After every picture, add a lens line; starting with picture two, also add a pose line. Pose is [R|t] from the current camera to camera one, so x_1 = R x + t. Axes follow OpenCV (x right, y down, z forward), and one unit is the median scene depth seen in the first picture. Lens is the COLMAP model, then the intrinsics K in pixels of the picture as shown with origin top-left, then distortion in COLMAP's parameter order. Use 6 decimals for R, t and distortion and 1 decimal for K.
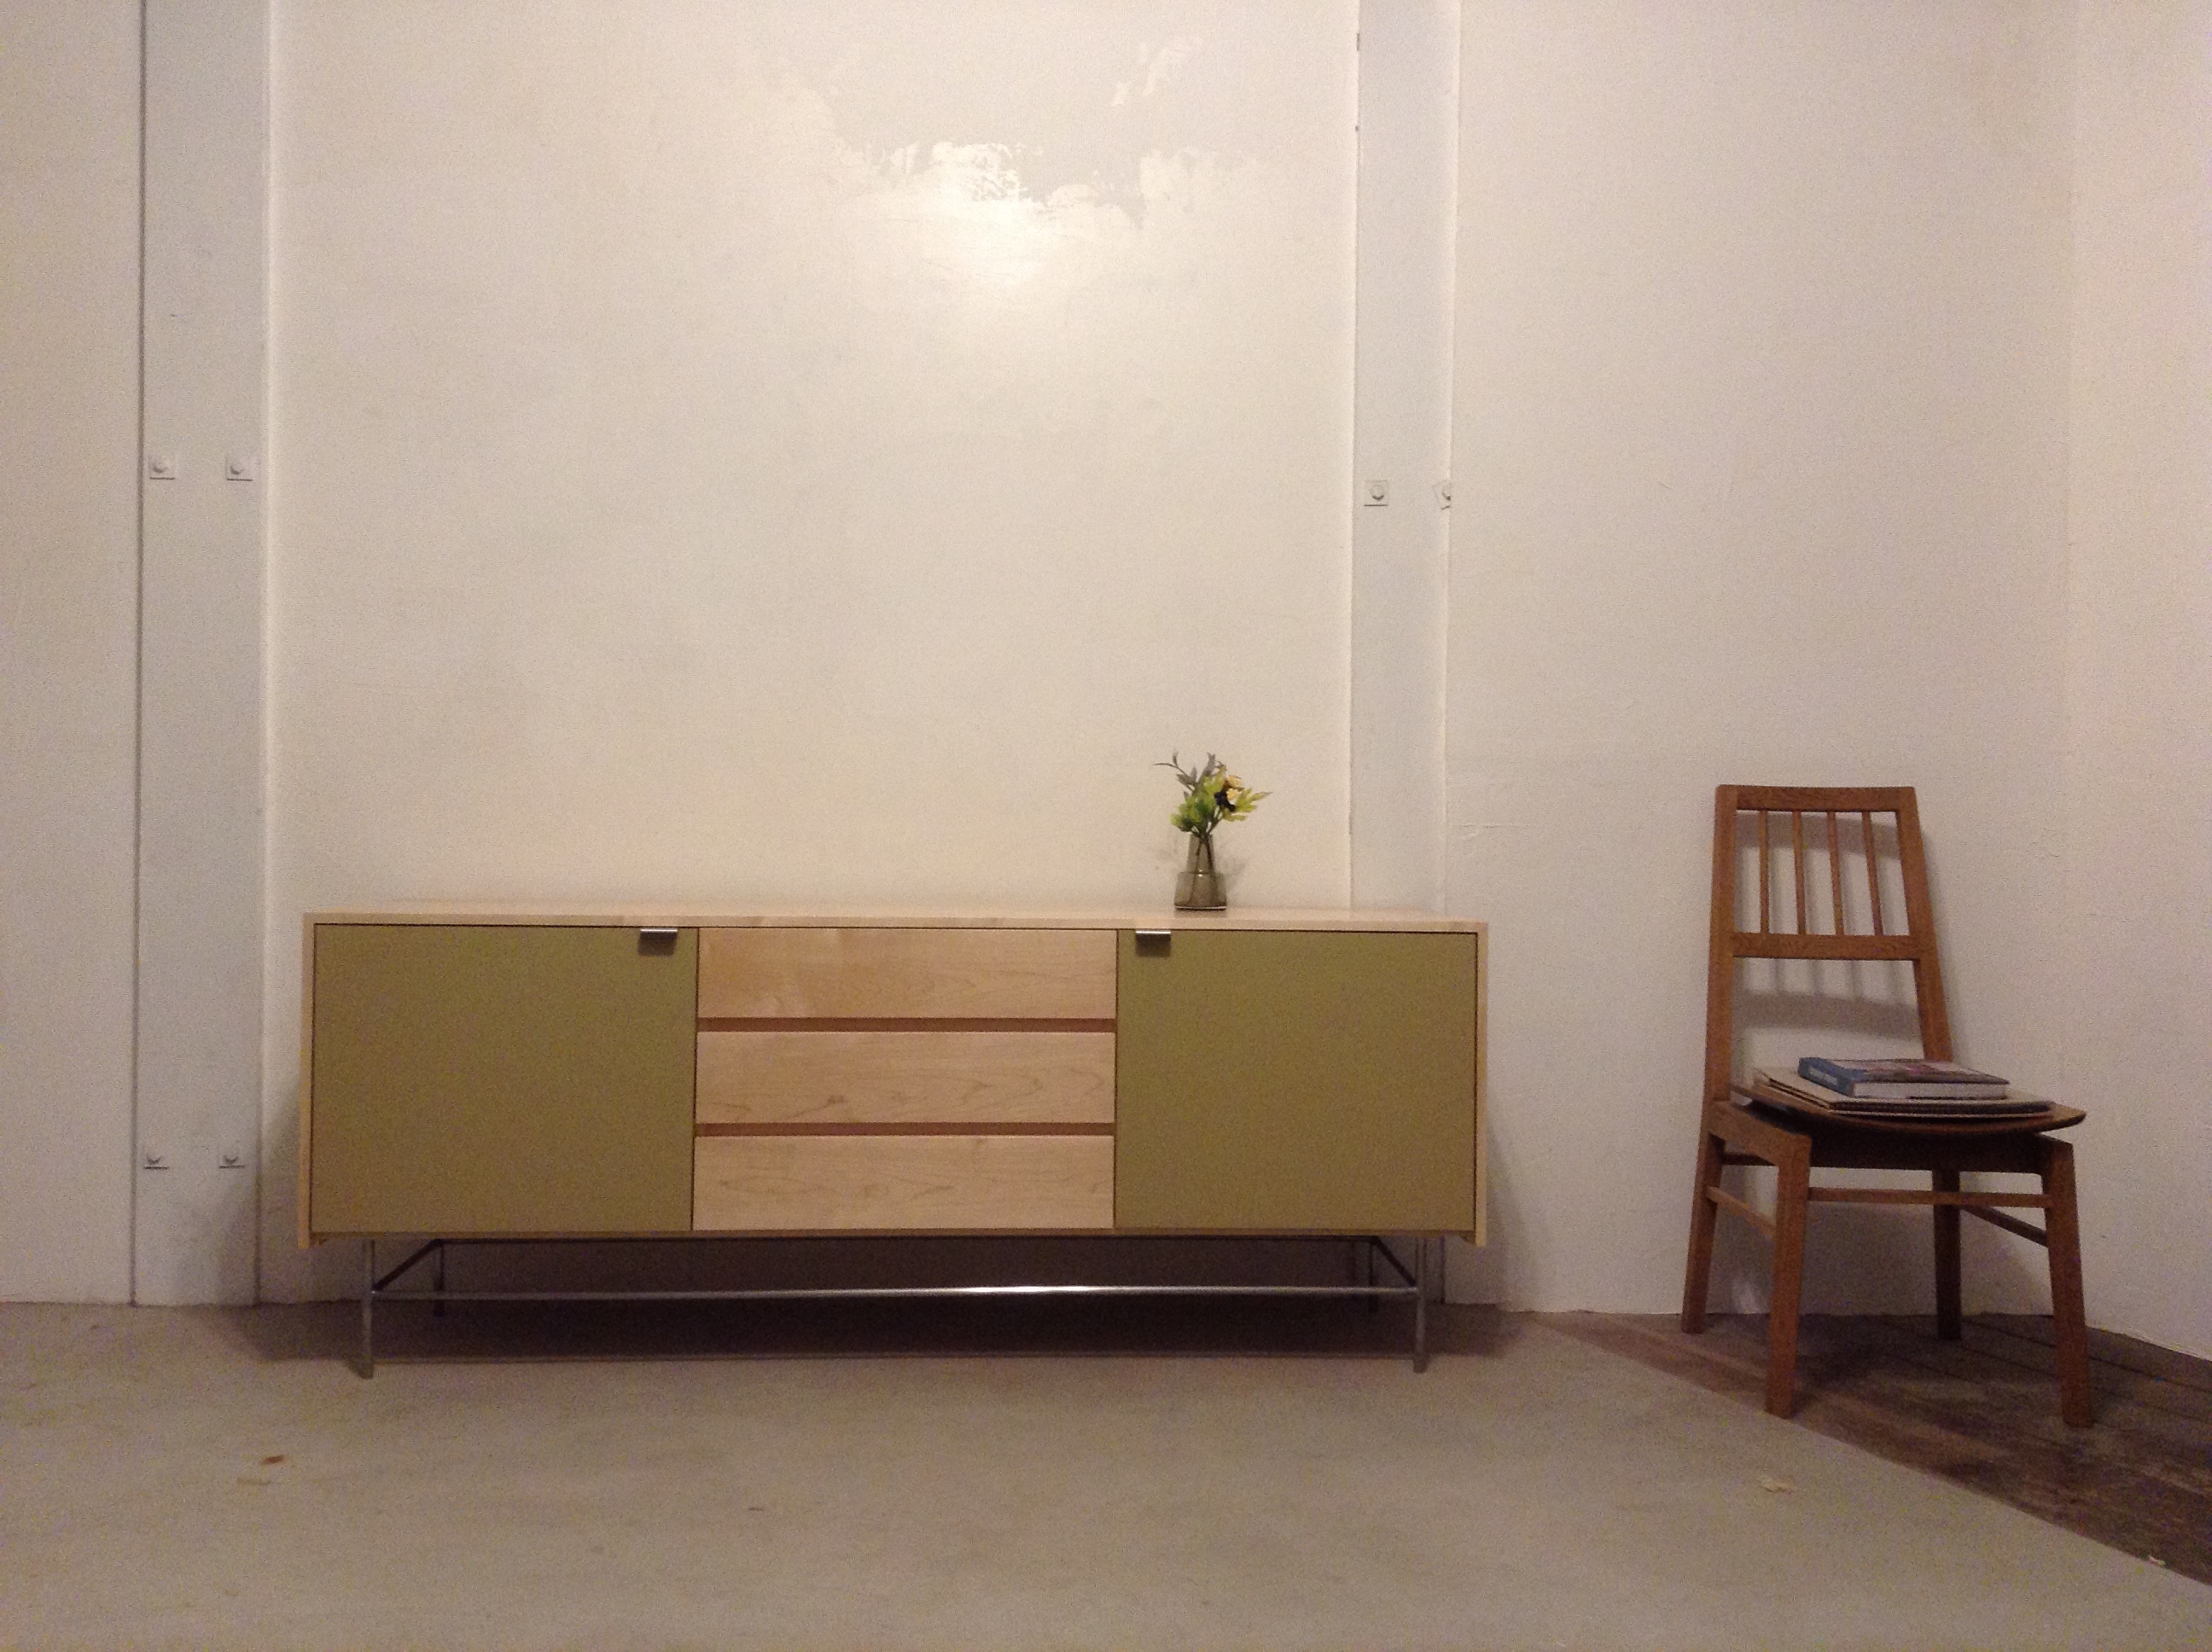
lens RADIAL K [[2045.7, 0, 1116.2], [0, 2045.7, 798.3], [0, 0, 1]] dist [0.271515, -0.688062]
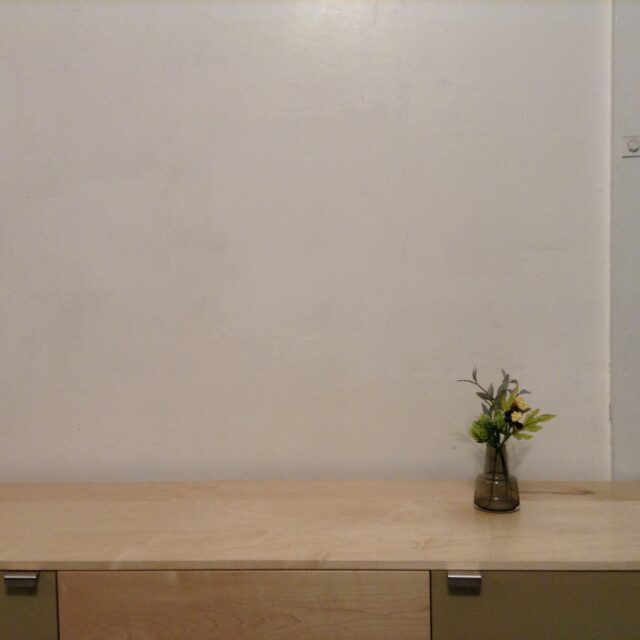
lens RADIAL K [[774.8, 0, 320.0], [0, 774.8, 320.0], [0, 0, 1]] dist [0.258898, -0.628786]
pose [[0.992289, -0.023848, -0.121628, -0.002588], [0.032589, 0.996987, 0.070390, -0.087421], [0.119583, -0.073811, 0.990077, 0.520758]]
